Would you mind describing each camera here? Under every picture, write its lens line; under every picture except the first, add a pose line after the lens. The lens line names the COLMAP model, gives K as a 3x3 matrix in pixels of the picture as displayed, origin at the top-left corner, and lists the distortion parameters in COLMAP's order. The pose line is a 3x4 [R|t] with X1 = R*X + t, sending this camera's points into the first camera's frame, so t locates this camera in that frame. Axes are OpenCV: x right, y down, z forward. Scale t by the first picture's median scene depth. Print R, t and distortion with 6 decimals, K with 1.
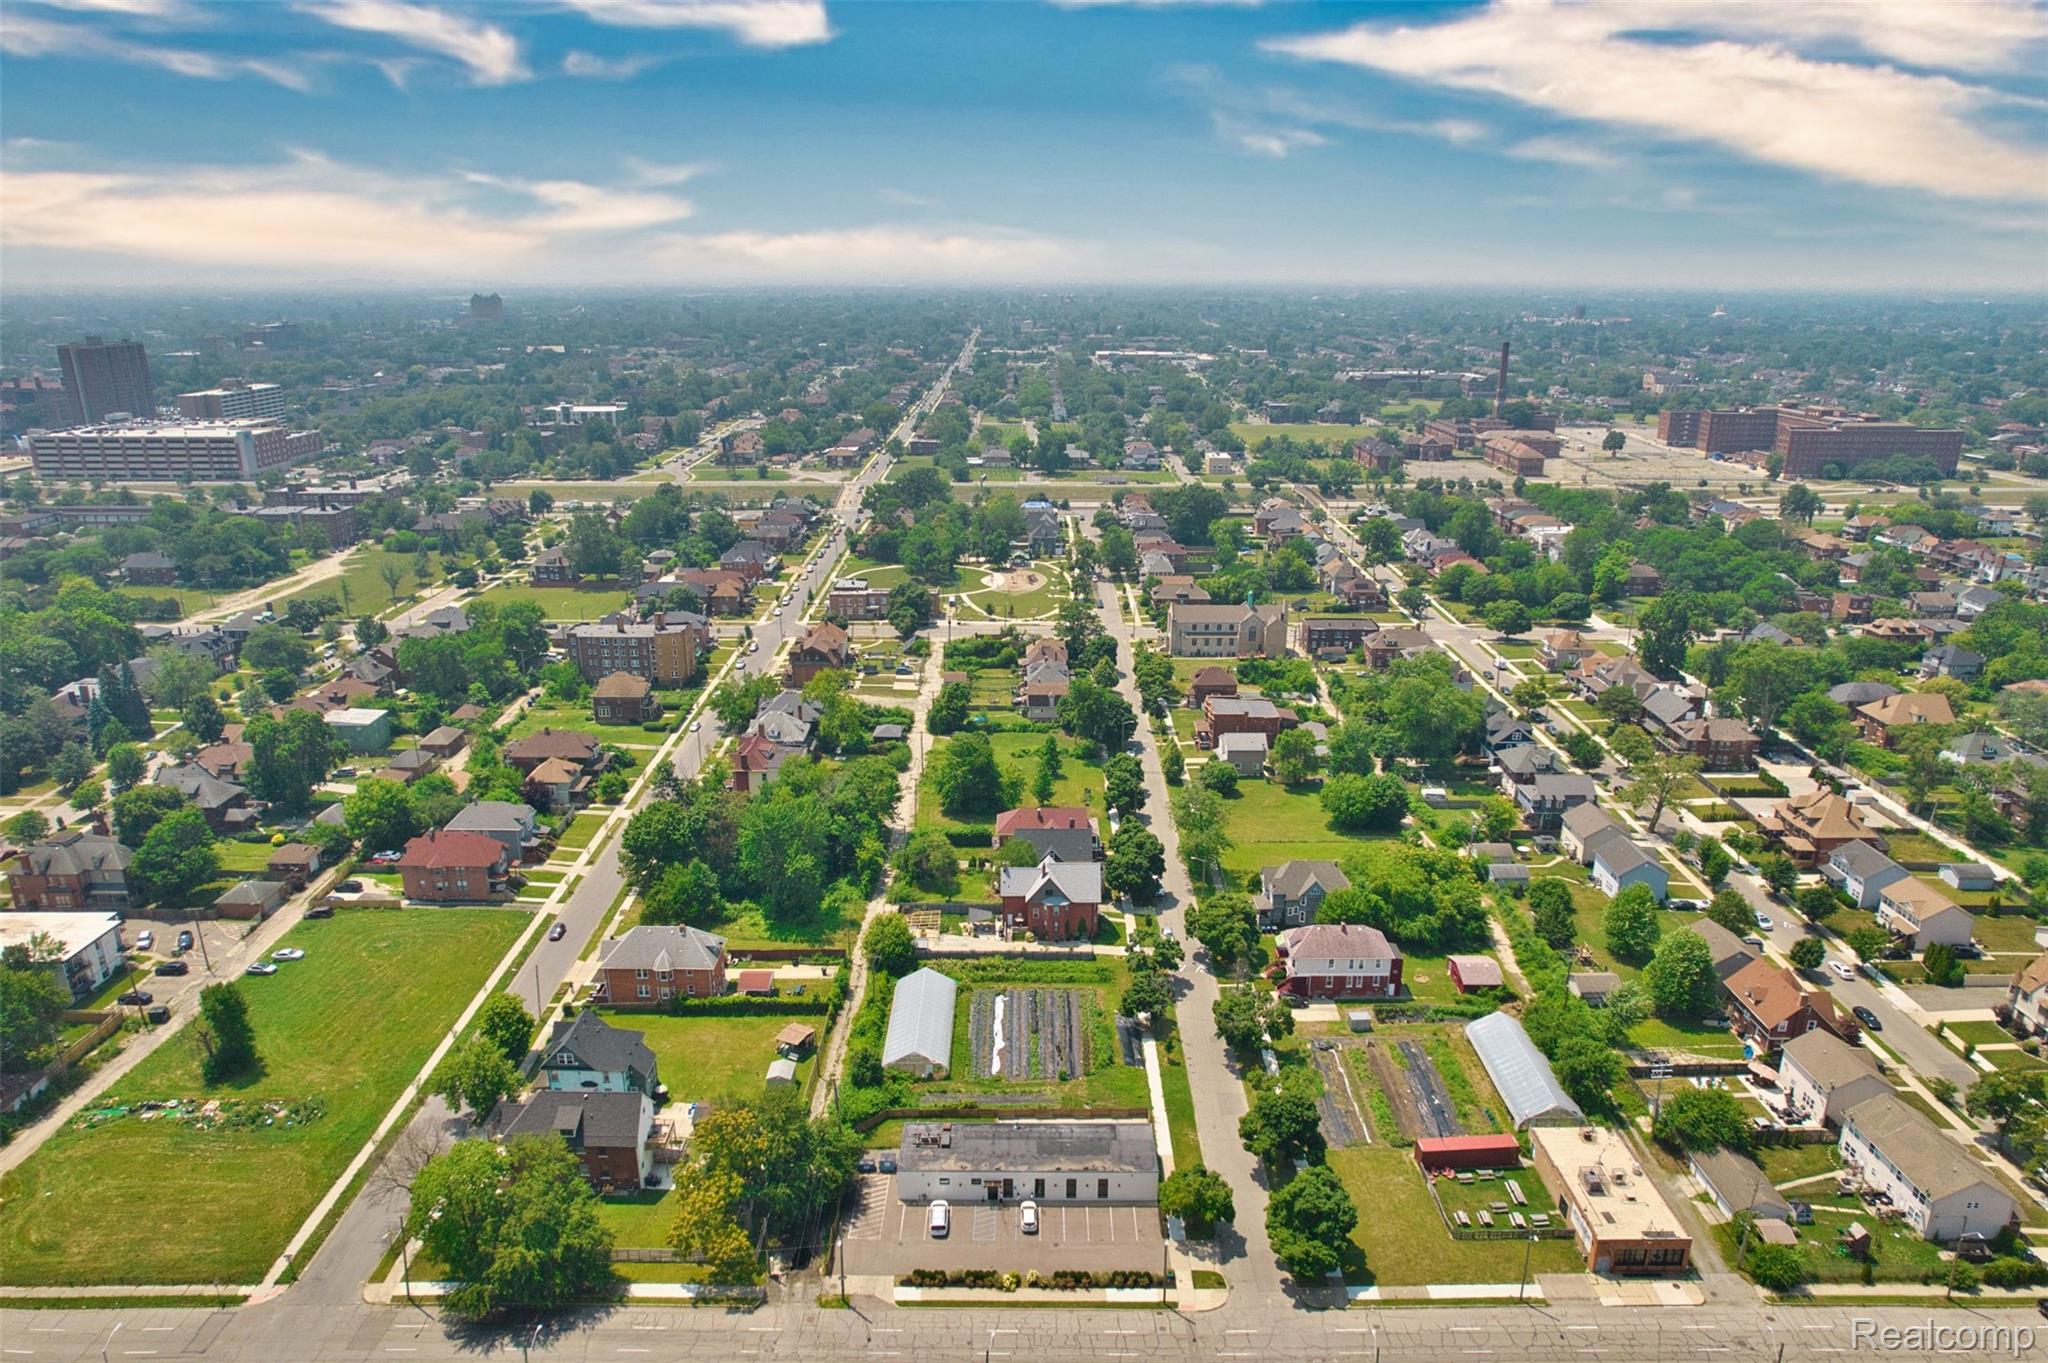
lens RADIAL K [[1307.4, 0, 1027.3], [0, 1307.4, 680.8], [0, 0, 1]] dist [-0.077034, 0.071840]
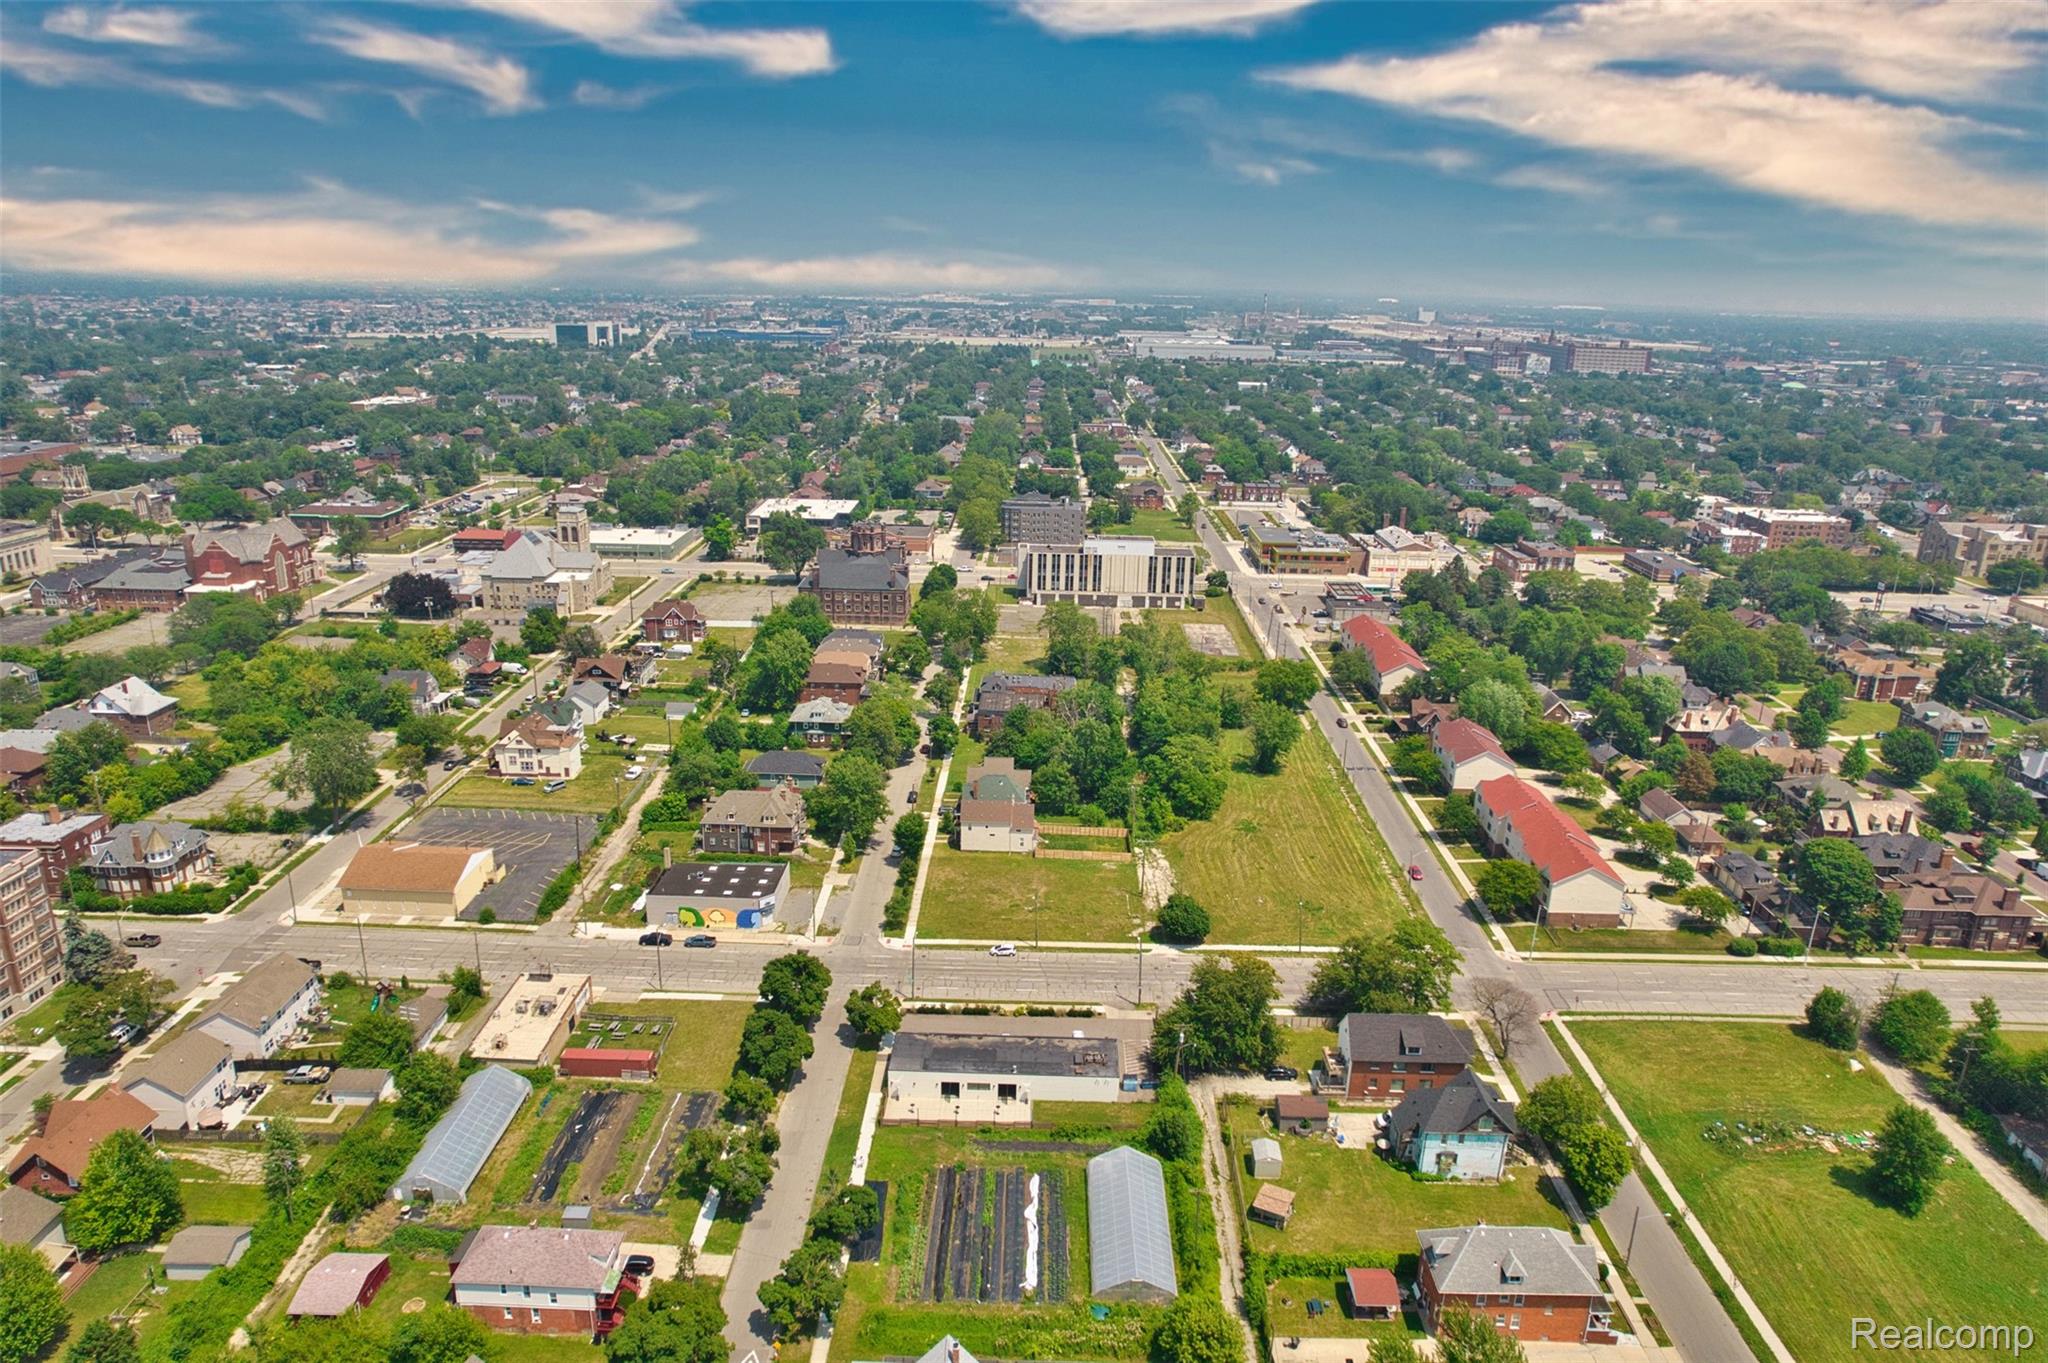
lens RADIAL K [[1307.4, 0, 1027.3], [0, 1307.4, 680.8], [0, 0, 1]] dist [-0.077034, 0.071840]
pose [[-0.999467, -0.030967, 0.010292, -0.017298], [-0.019429, 0.818100, 0.574748, -0.469358], [-0.026218, 0.574242, -0.818266, 1.469173]]
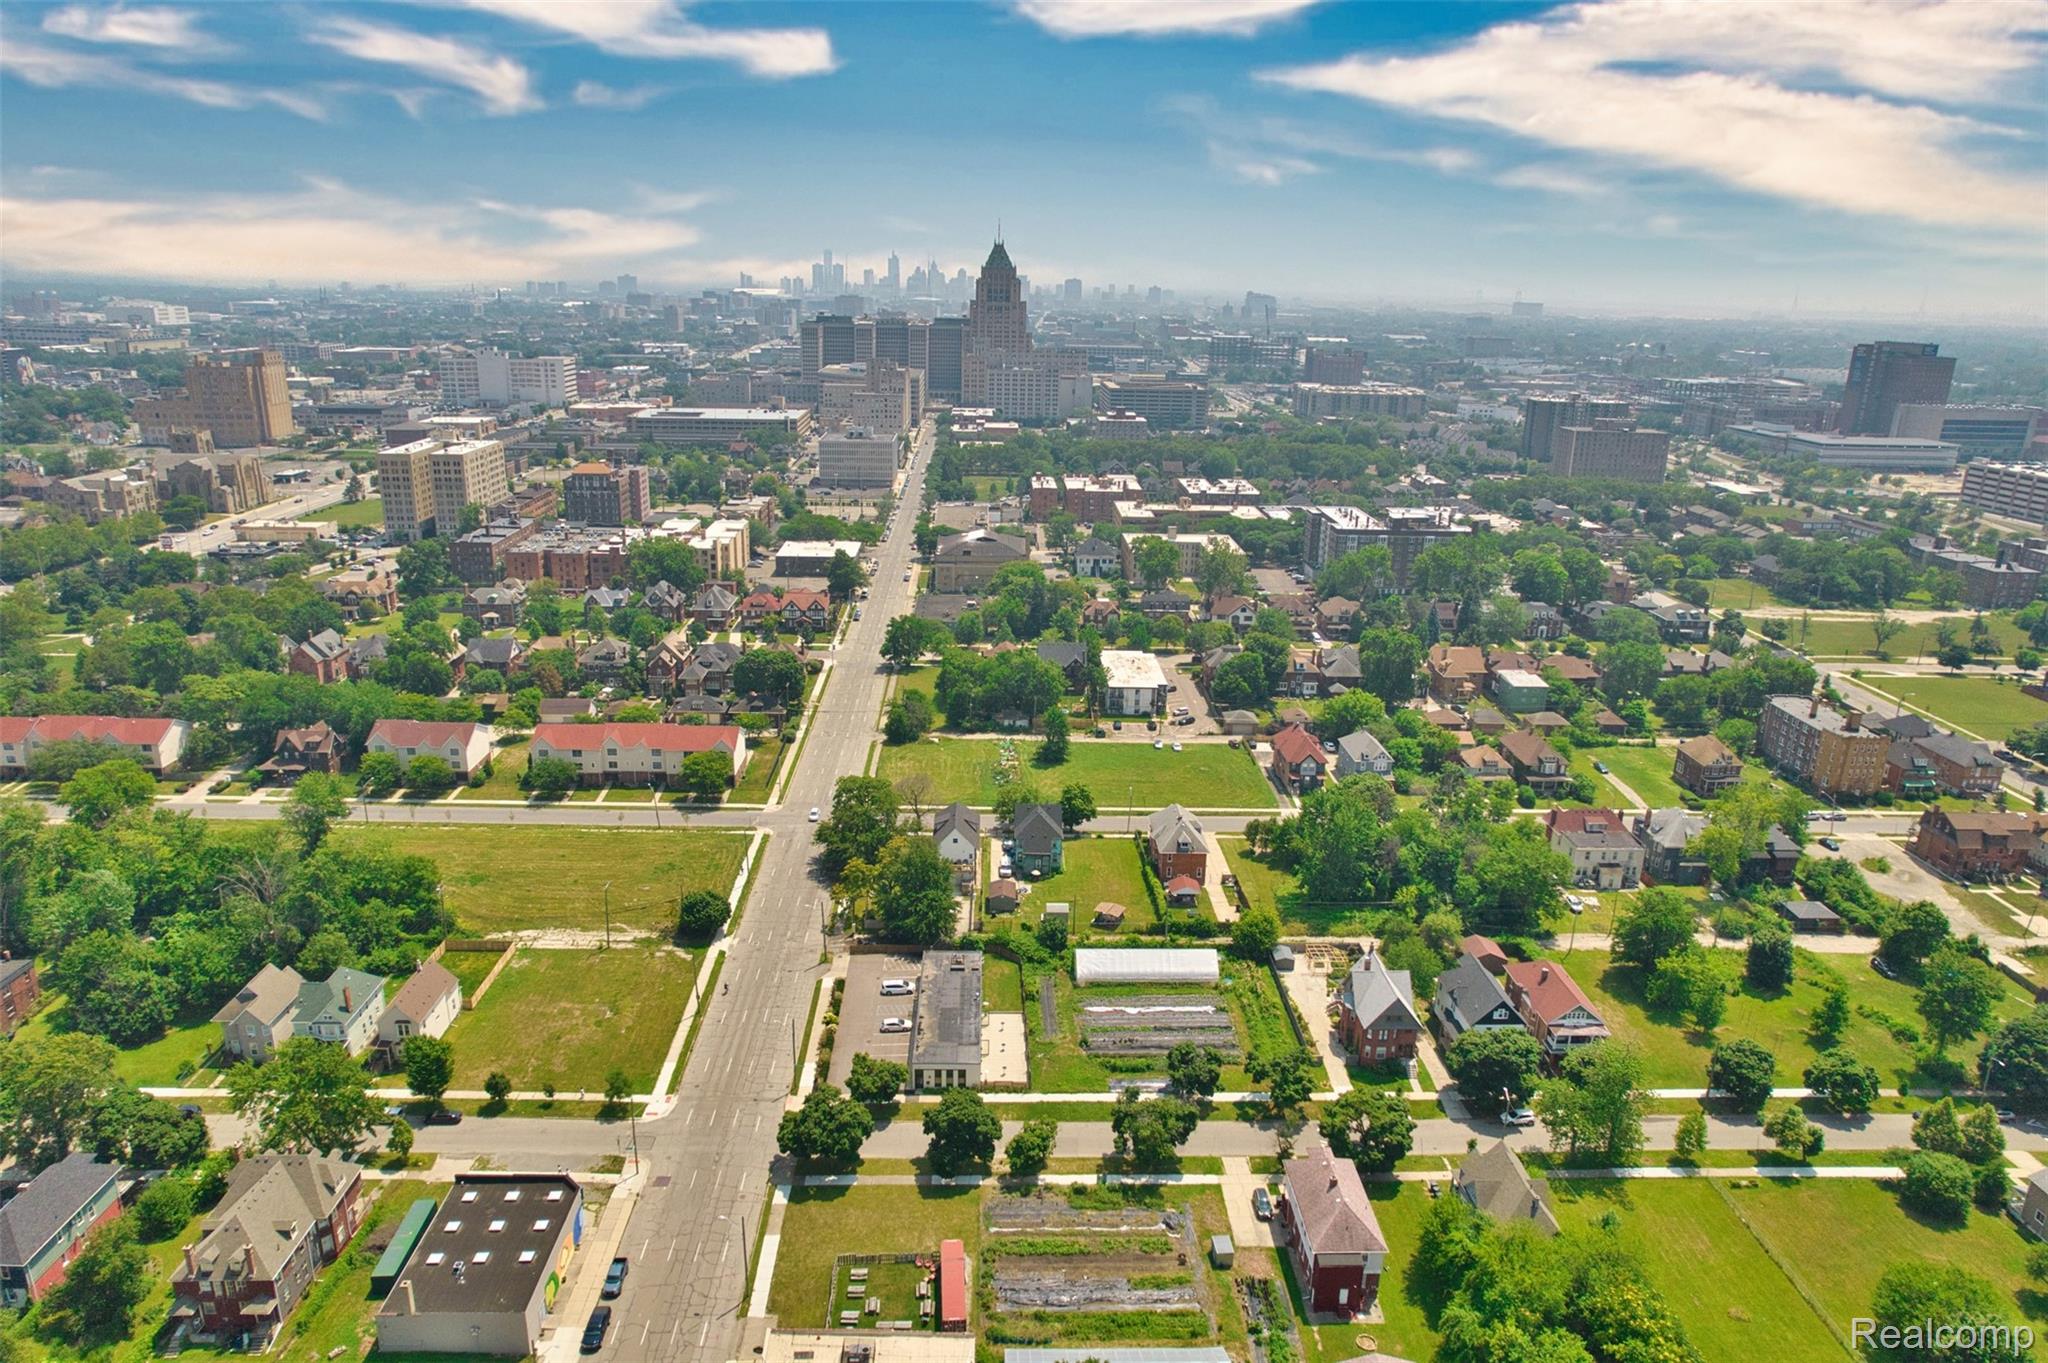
lens RADIAL K [[1307.4, 0, 1027.3], [0, 1307.4, 680.8], [0, 0, 1]] dist [-0.077034, 0.071840]
pose [[0.027650, 0.294263, -0.955324, 0.905767], [-0.323707, 0.906828, 0.269956, -0.222251], [0.945753, 0.301781, 0.120329, 0.703670]]
